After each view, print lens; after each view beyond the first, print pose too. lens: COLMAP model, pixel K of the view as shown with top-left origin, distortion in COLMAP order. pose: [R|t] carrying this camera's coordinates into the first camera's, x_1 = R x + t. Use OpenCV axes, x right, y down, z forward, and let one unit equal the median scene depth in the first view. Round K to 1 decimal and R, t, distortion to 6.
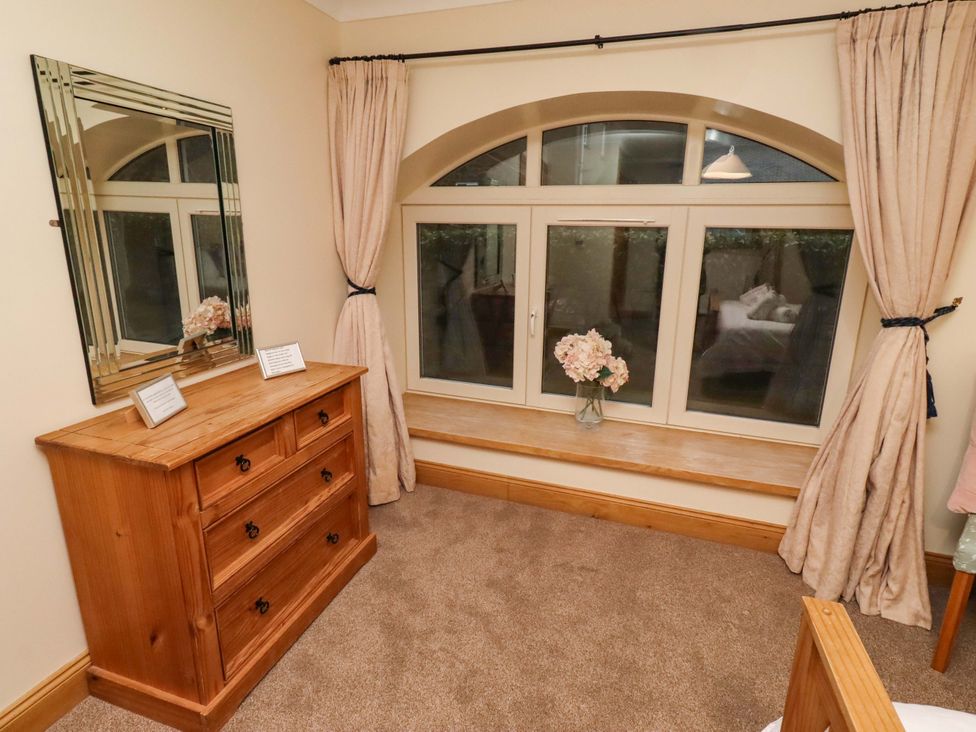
lens RADIAL K [[510.7, 0, 493.5], [0, 510.7, 347.0], [0, 0, 1]] dist [0.004640, -0.000617]
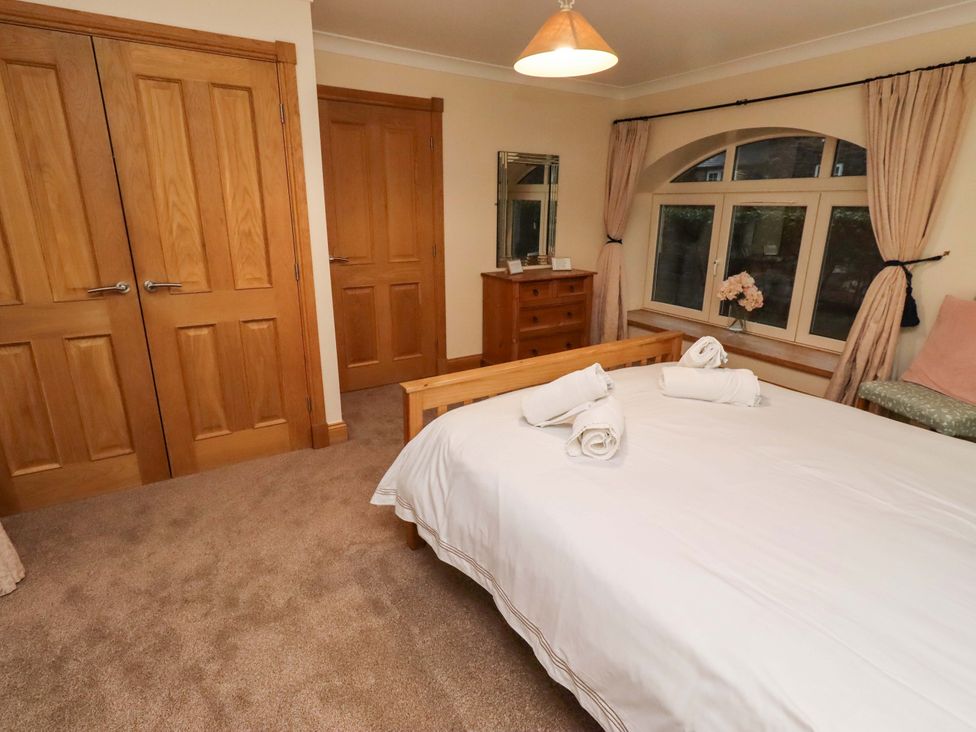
lens RADIAL K [[538.6, 0, 489.7], [0, 538.6, 365.6], [0, 0, 1]] dist [0.005325, 0.000357]
pose [[0.774109, 0.176922, -0.607828, 0.691750], [-0.151340, 0.984032, 0.093683, 0.230508], [0.614697, 0.019468, 0.788523, -0.860569]]
